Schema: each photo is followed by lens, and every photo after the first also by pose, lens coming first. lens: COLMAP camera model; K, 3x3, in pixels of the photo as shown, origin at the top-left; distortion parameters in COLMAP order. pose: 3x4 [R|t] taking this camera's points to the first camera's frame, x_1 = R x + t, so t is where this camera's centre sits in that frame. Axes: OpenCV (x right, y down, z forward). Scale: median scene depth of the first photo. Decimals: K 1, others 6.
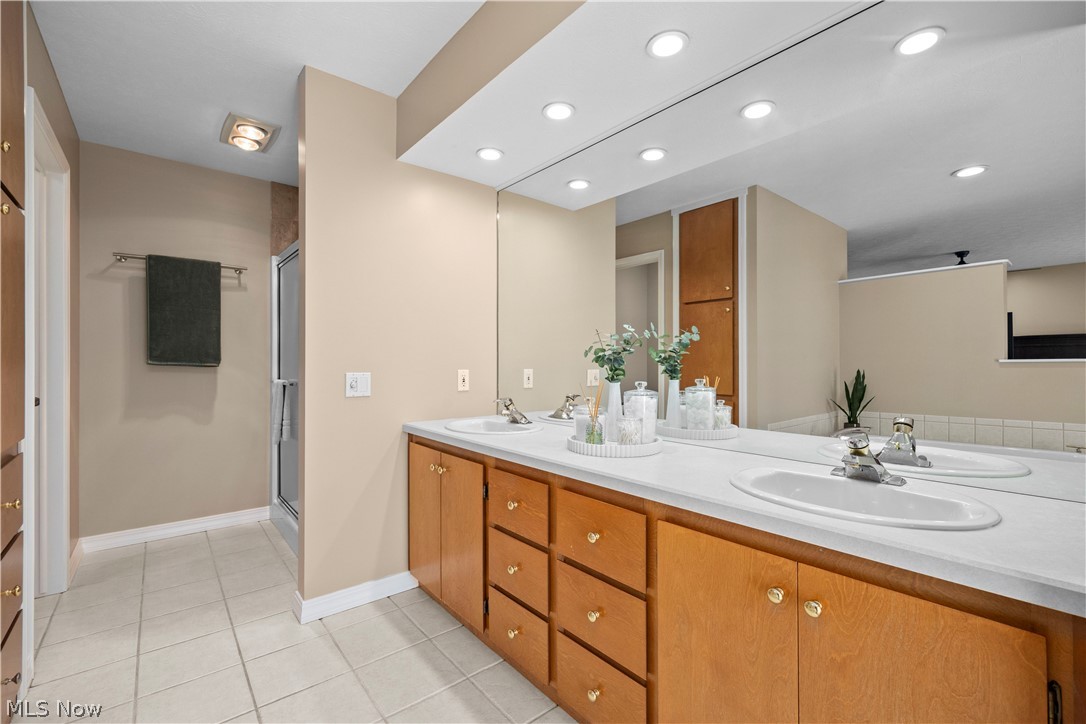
lens RADIAL K [[467.3, 0, 543.6], [0, 467.3, 361.6], [0, 0, 1]] dist [-0.016057, -0.000205]
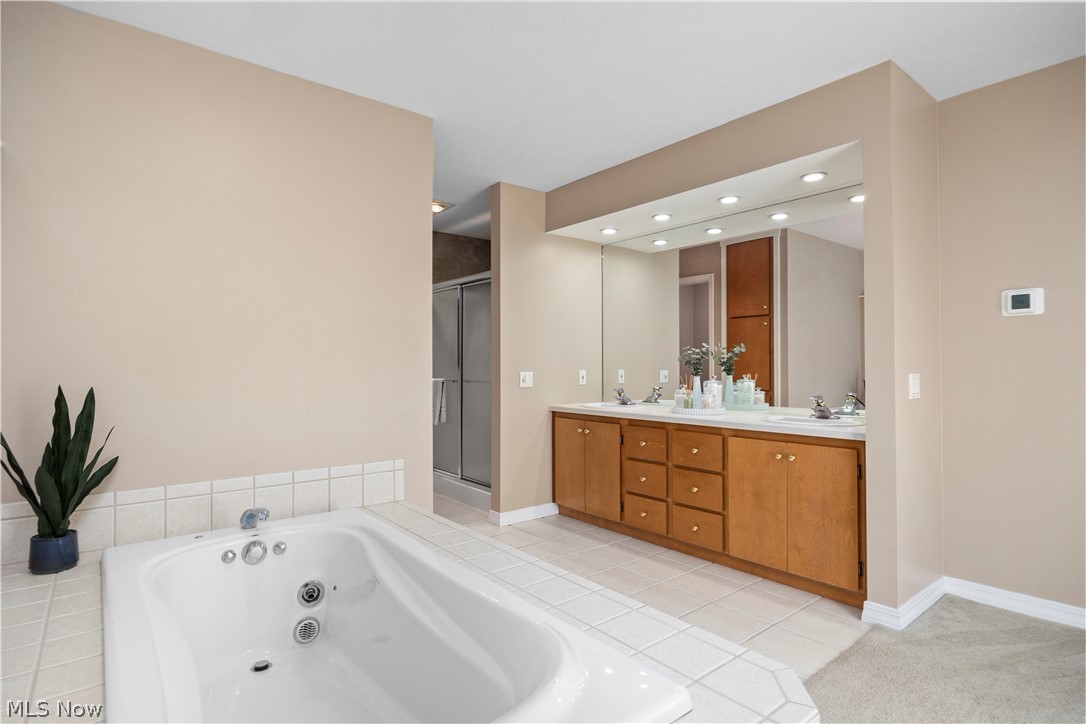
lens RADIAL K [[555.7, 0, 543.6], [0, 555.7, 362.1], [0, 0, 1]] dist [-0.020552, 0.000147]
pose [[0.999861, -0.002413, -0.016495, -0.333303], [0.002341, 0.999988, -0.004347, -0.000713], [0.016505, 0.004308, 0.999855, -0.932659]]
